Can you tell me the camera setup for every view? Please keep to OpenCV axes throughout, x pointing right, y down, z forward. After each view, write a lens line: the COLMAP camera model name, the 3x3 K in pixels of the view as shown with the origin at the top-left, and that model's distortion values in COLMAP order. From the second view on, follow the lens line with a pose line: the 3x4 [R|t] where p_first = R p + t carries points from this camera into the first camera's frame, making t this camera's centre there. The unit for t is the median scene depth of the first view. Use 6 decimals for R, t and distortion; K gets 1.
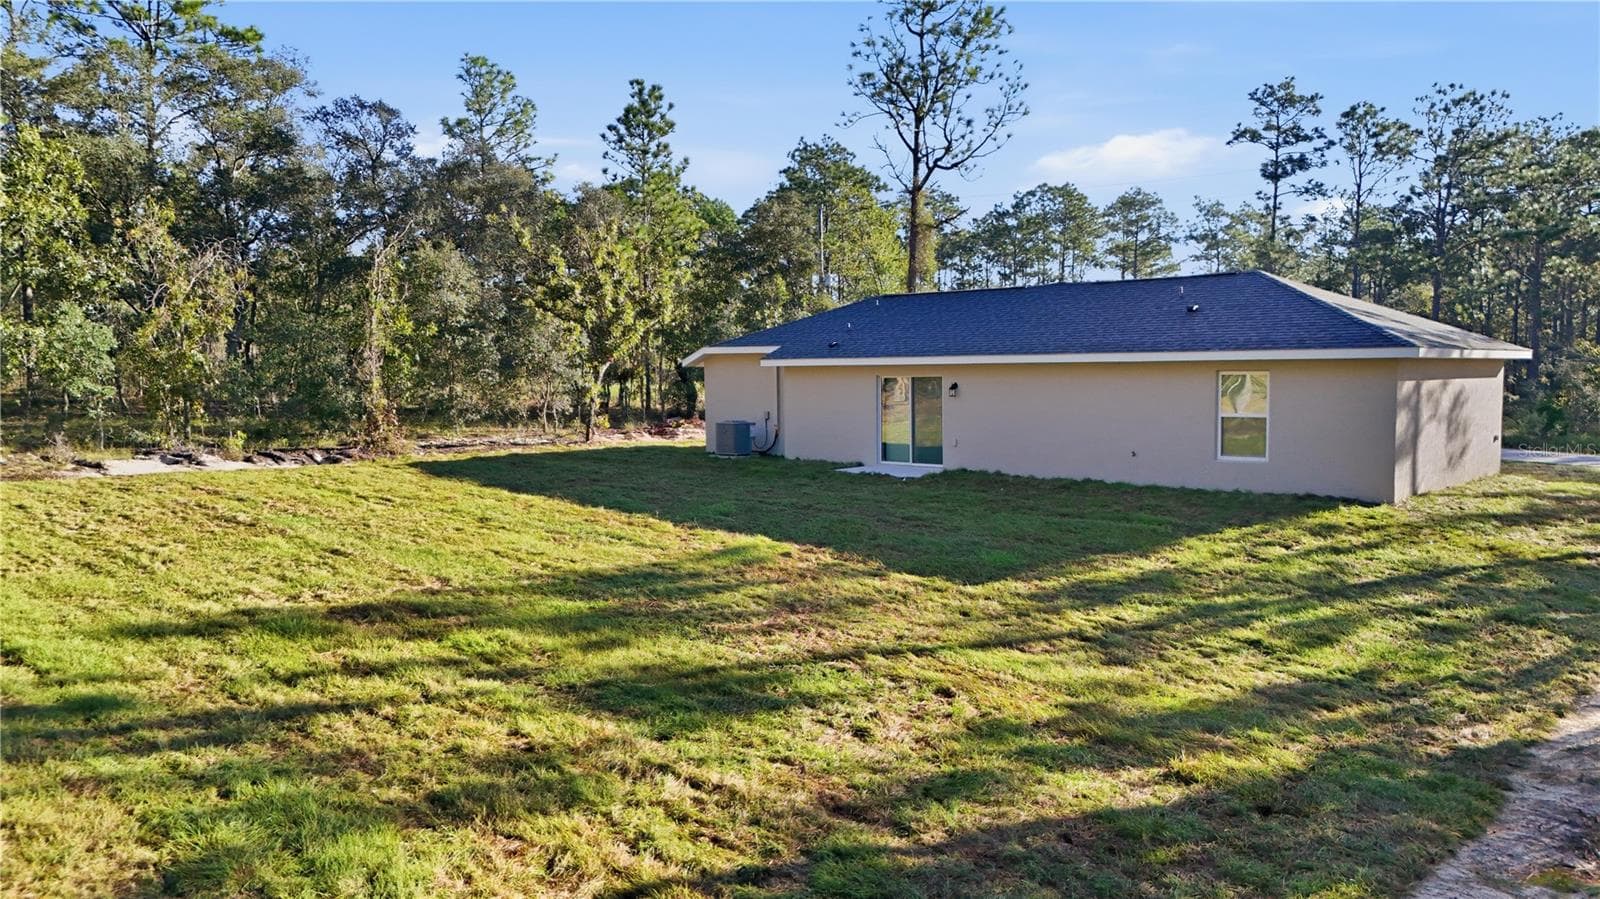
lens RADIAL K [[1180.9, 0, 805.4], [0, 1180.9, 452.7], [0, 0, 1]] dist [0.050351, -0.038089]
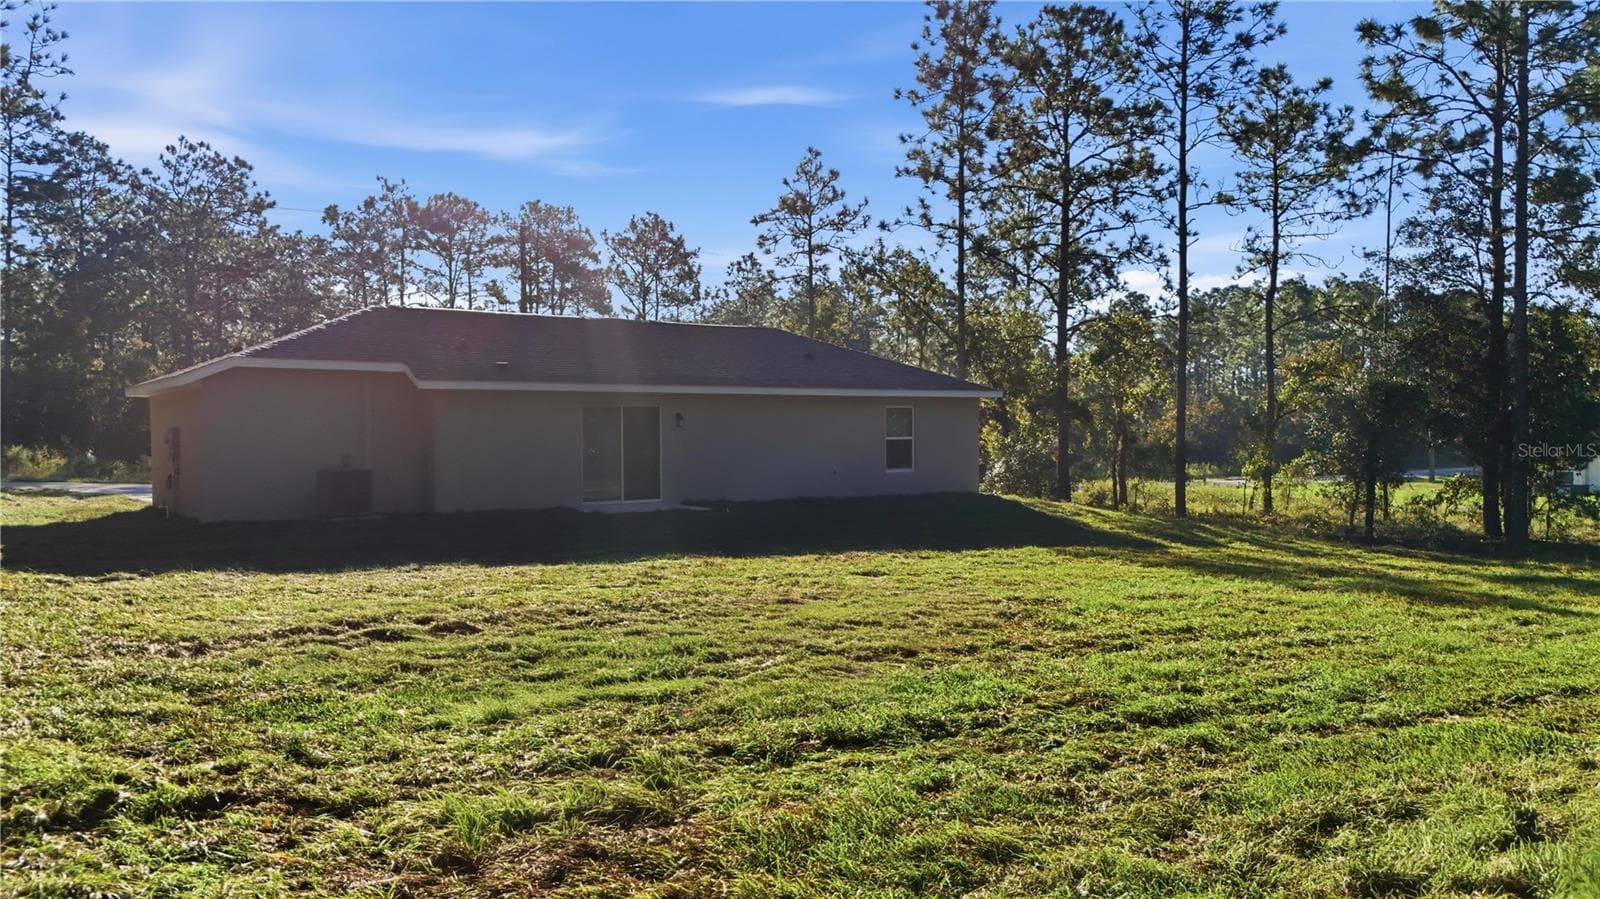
lens RADIAL K [[1180.9, 0, 795.7], [0, 1180.9, 440.9], [0, 0, 1]] dist [0.050351, -0.038089]
pose [[0.230373, -0.003366, 0.973097, -0.451841], [0.066186, 0.997733, -0.012218, -0.009961], [-0.970849, 0.067220, 0.230073, 0.385600]]
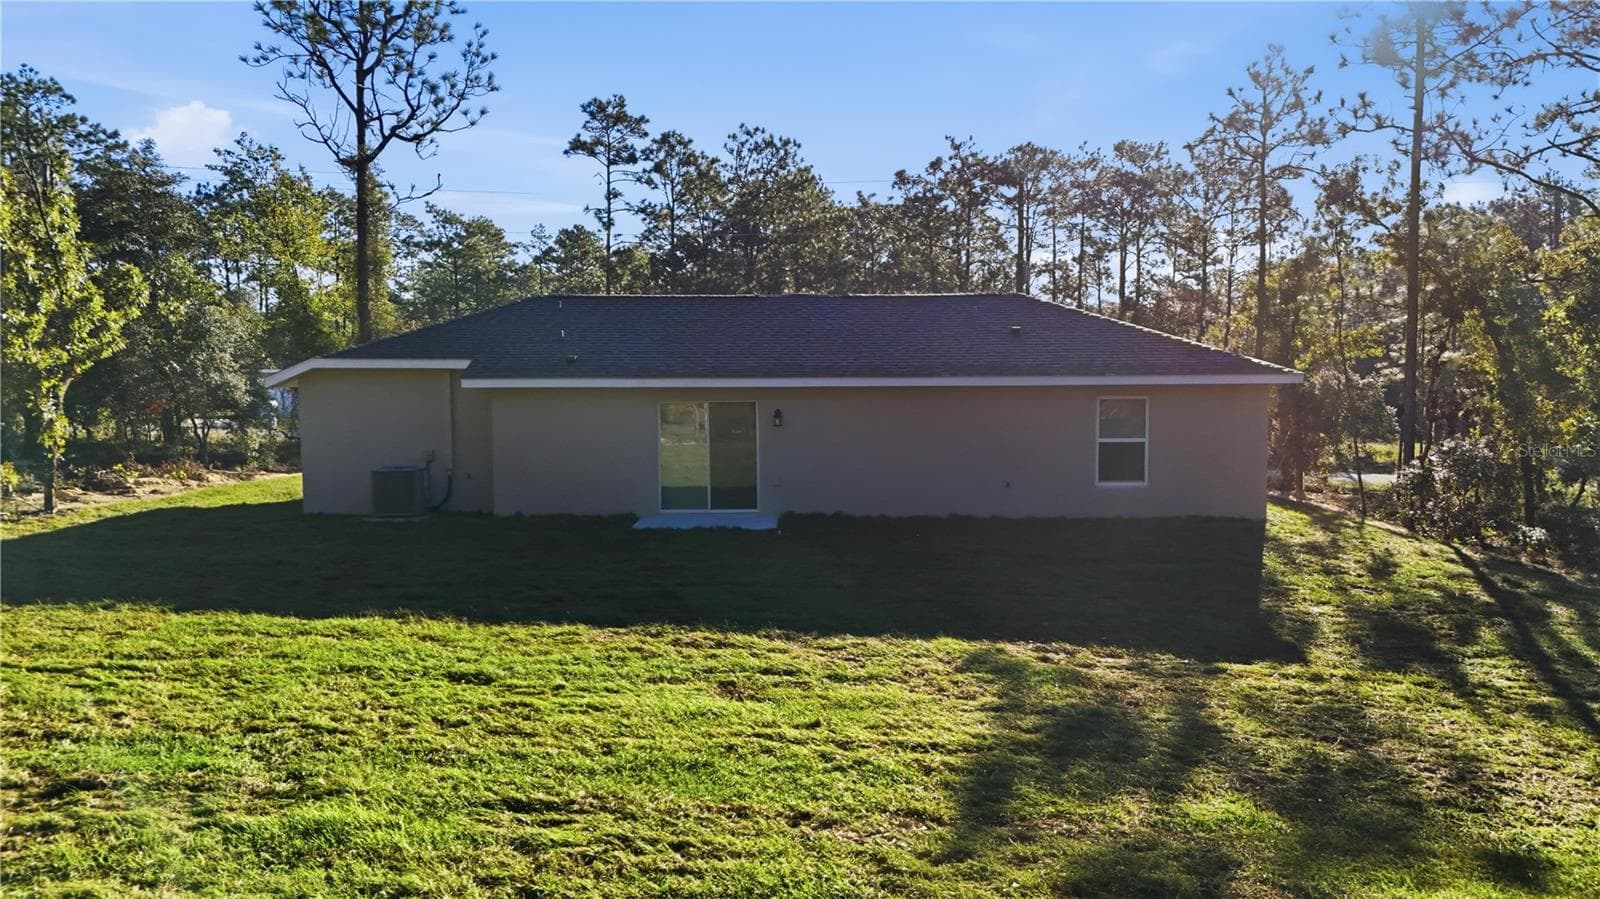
lens RADIAL K [[1180.9, 0, 805.8], [0, 1180.9, 453.3], [0, 0, 1]] dist [0.050351, -0.038089]
pose [[0.742541, -0.039797, 0.668618, -0.232844], [0.043964, 0.998976, 0.010635, -0.020708], [-0.668357, 0.021498, 0.743530, 0.210883]]
